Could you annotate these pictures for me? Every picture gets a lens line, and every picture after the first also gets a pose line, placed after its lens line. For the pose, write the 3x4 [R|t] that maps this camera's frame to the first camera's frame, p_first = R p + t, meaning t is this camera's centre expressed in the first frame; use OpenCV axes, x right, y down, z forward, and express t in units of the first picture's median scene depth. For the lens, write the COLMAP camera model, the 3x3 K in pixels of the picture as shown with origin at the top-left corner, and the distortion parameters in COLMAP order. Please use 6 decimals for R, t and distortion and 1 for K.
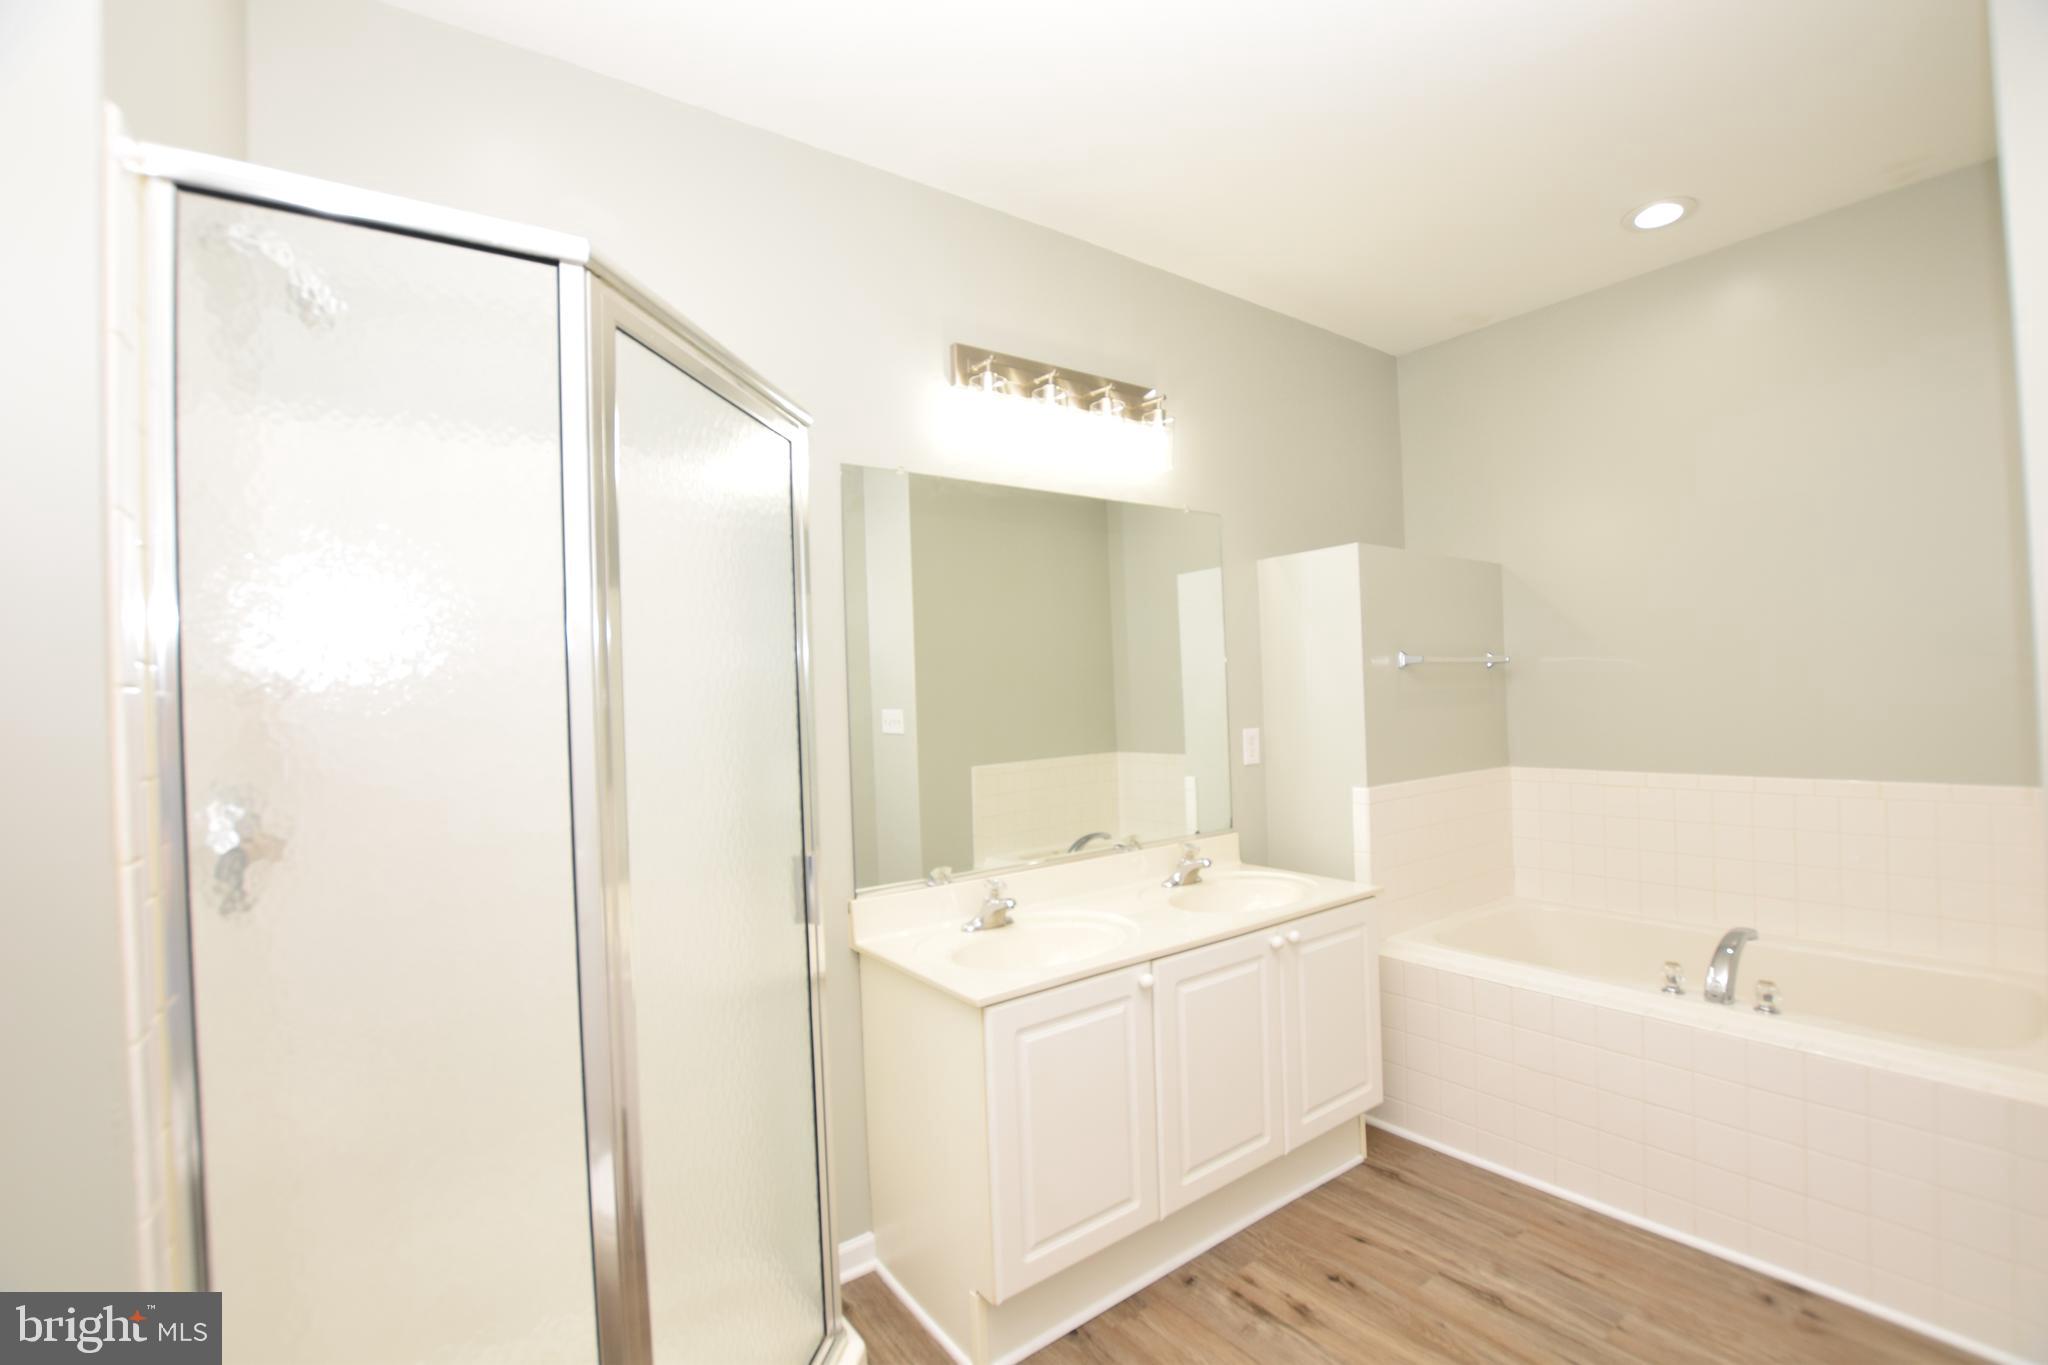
lens RADIAL K [[904.8, 0, 1032.1], [0, 904.8, 687.4], [0, 0, 1]] dist [-0.037243, 0.004812]
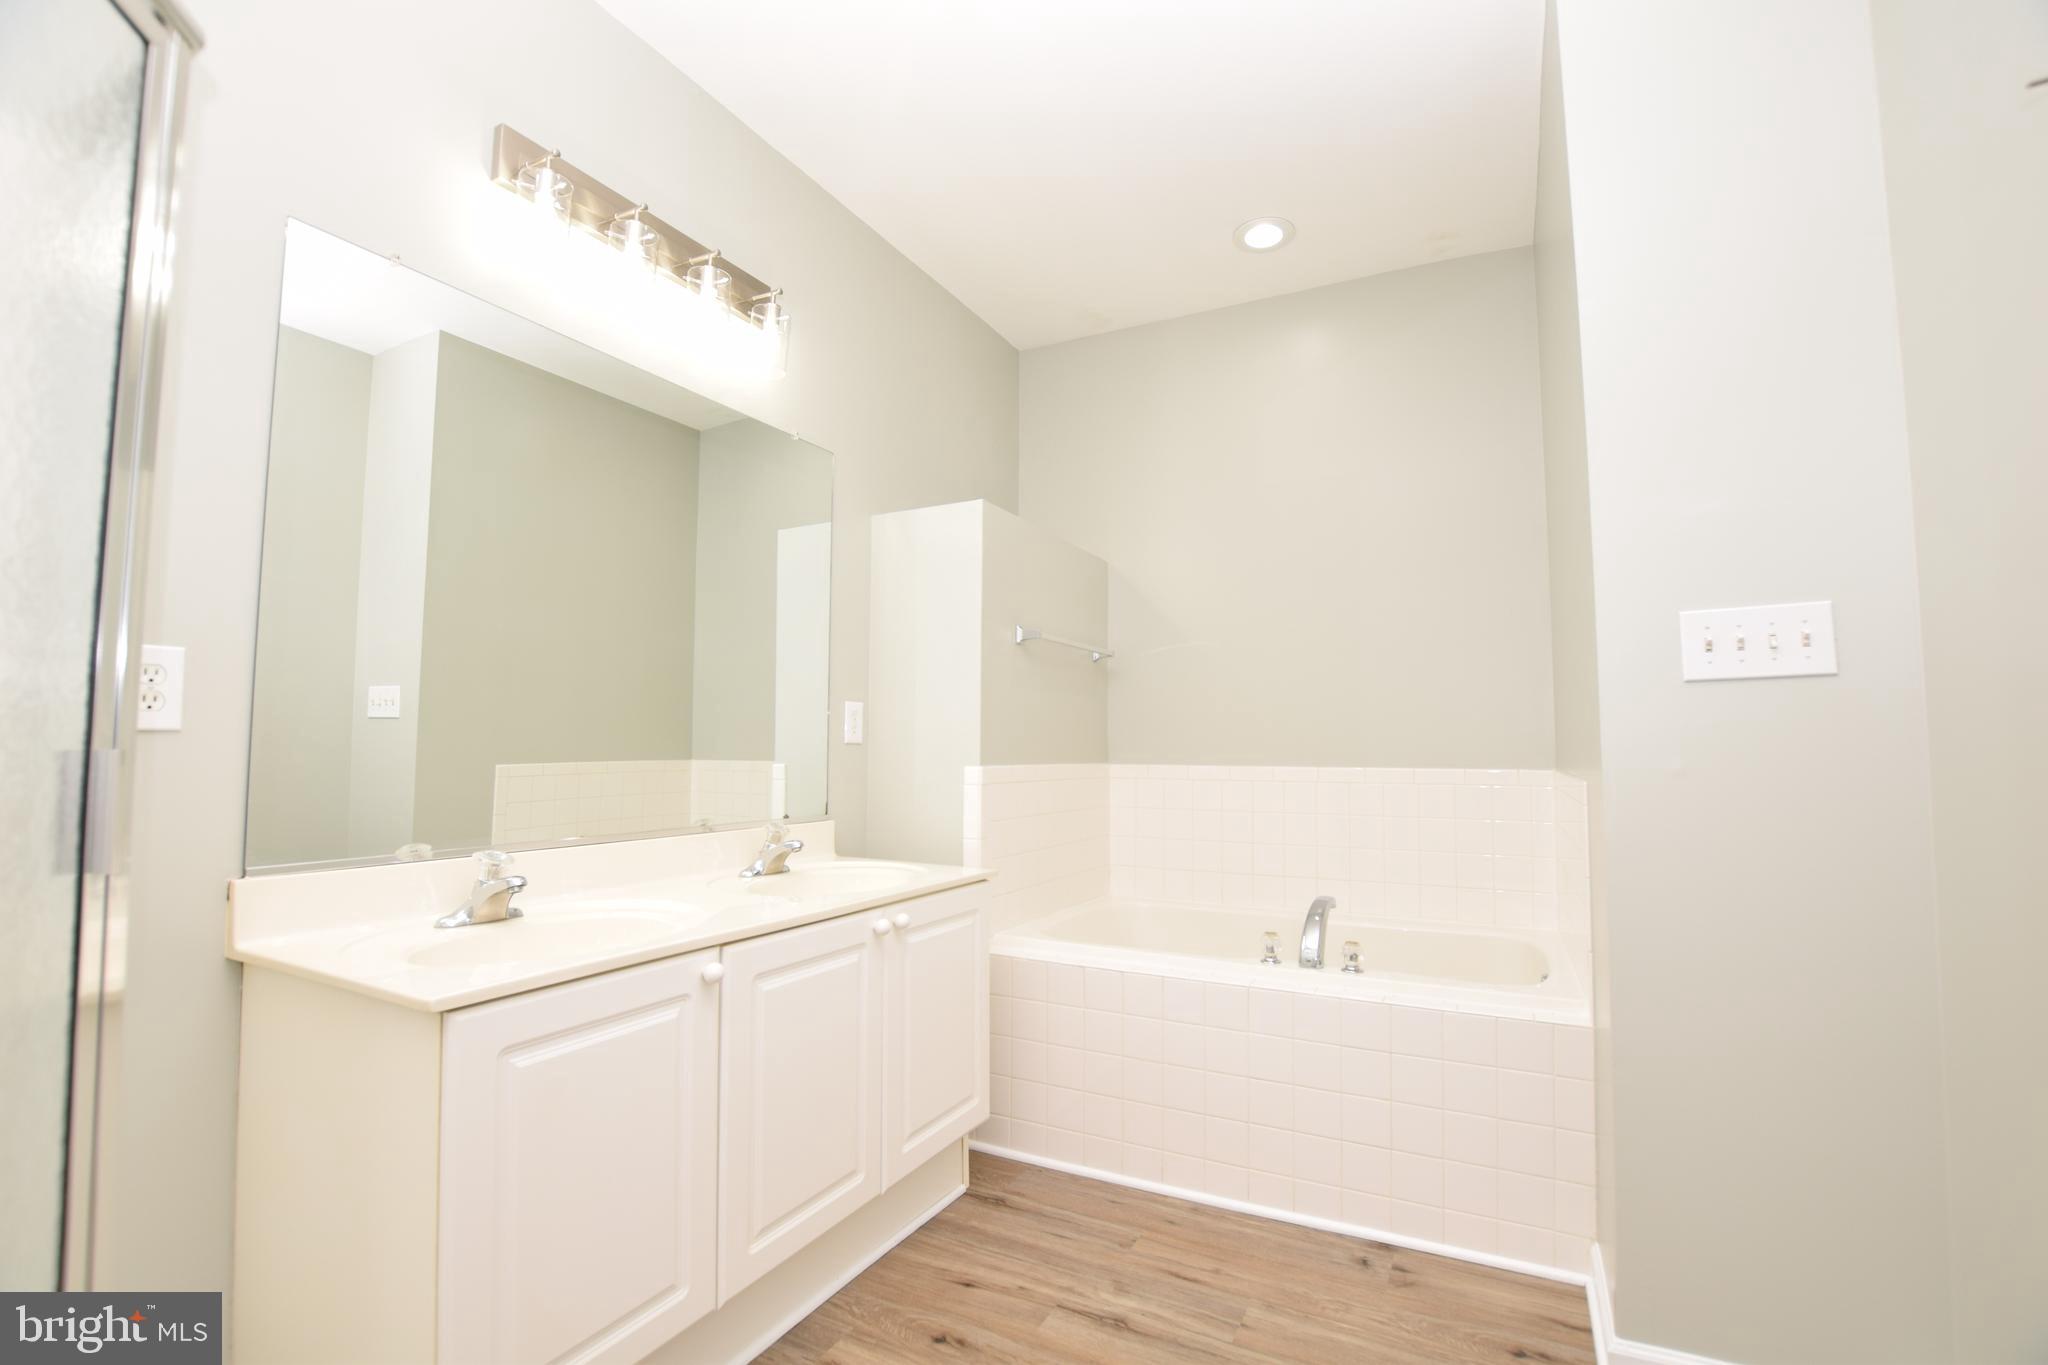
lens RADIAL K [[904.8, 0, 1032.1], [0, 904.8, 687.4], [0, 0, 1]] dist [-0.037243, 0.004812]
pose [[0.899184, 0.068366, 0.432198, 0.025498], [-0.040301, 0.996460, -0.073778, 0.122023], [-0.435712, 0.048922, 0.898756, 0.194197]]
